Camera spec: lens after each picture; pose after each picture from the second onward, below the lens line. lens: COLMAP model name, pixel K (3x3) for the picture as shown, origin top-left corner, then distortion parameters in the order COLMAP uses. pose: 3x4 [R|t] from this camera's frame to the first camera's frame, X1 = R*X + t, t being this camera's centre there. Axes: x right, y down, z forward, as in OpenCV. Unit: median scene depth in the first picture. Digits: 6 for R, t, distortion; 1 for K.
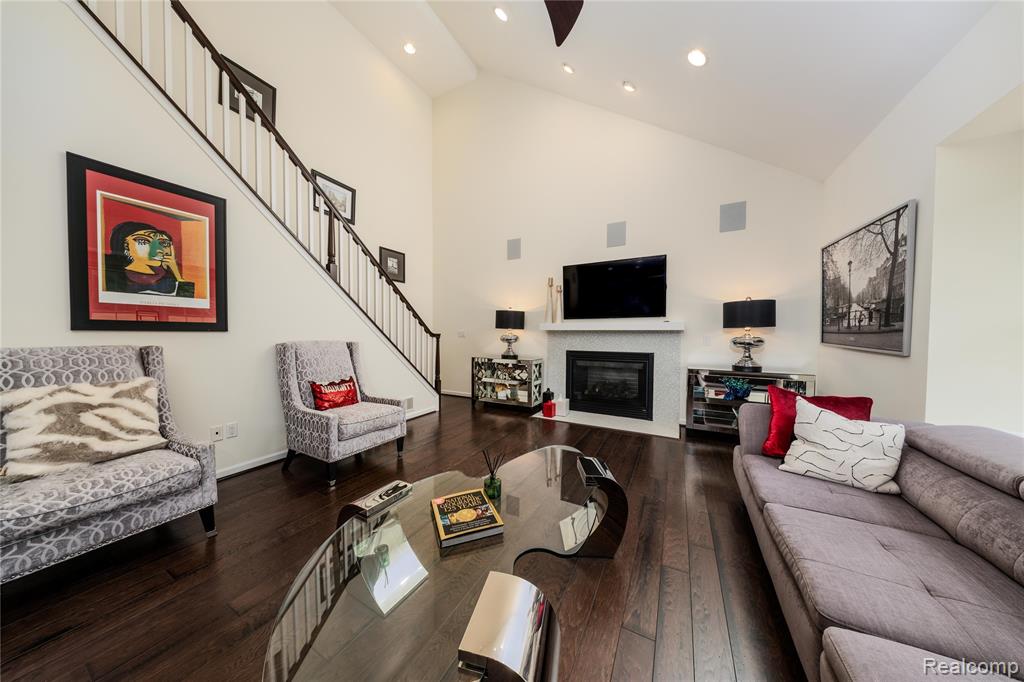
lens RADIAL K [[307.5, 0, 512.0], [0, 307.5, 341.0], [0, 0, 1]] dist [-0.000077, -0.000065]
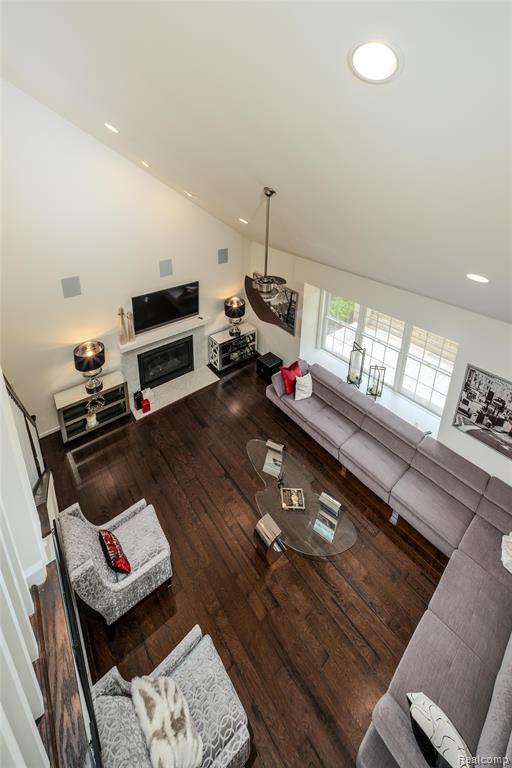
lens RADIAL K [[307.0, 0, 249.9], [0, 307.0, 255.4], [0, 0, 1]] dist [-0.001574, -0.000219]
pose [[0.389333, -0.262535, 0.882890, -0.798639], [0.010352, 0.959707, 0.280812, -0.872514], [-0.921039, -0.100190, 0.376363, 0.151810]]
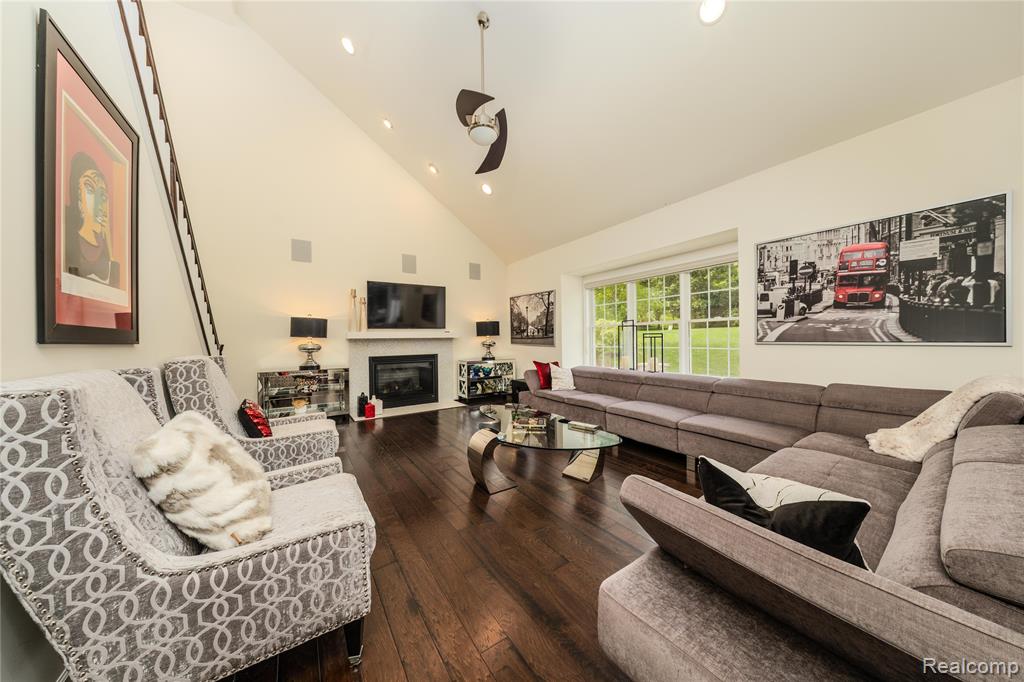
lens RADIAL K [[319.1, 0, 512.0], [0, 319.1, 341.0], [0, 0, 1]] dist [-0.002151, -0.000217]
pose [[0.459864, -0.015745, 0.887850, -0.725482], [0.038965, 0.999238, -0.002462, -0.003662], [-0.887134, 0.035728, 0.460127, 0.016427]]
